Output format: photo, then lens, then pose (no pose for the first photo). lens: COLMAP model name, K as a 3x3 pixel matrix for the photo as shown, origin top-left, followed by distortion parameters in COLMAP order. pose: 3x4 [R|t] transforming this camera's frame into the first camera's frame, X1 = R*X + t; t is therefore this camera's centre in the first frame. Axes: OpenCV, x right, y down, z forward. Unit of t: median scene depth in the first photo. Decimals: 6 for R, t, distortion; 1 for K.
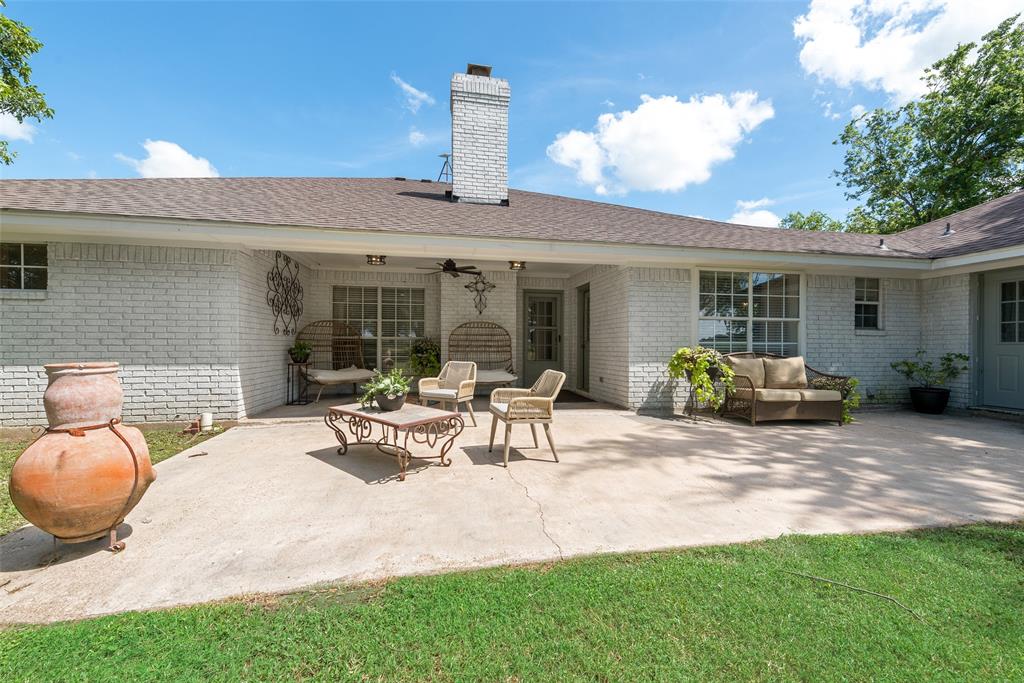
lens RADIAL K [[413.4, 0, 508.0], [0, 413.4, 348.4], [0, 0, 1]] dist [0.049327, -0.017243]
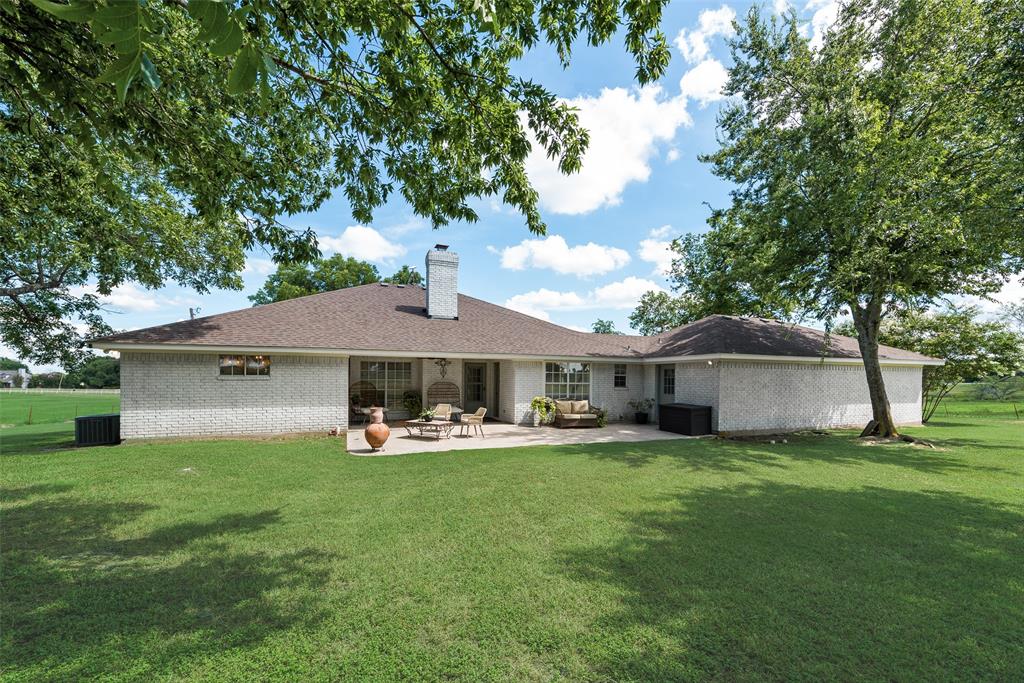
lens RADIAL K [[413.4, 0, 508.0], [0, 413.4, 348.4], [0, 0, 1]] dist [0.049327, -0.017243]
pose [[0.982389, 0.017647, 0.186013, -0.156789], [-0.002049, 0.996488, -0.083714, -0.069039], [-0.186837, 0.081858, 0.978975, -1.124307]]
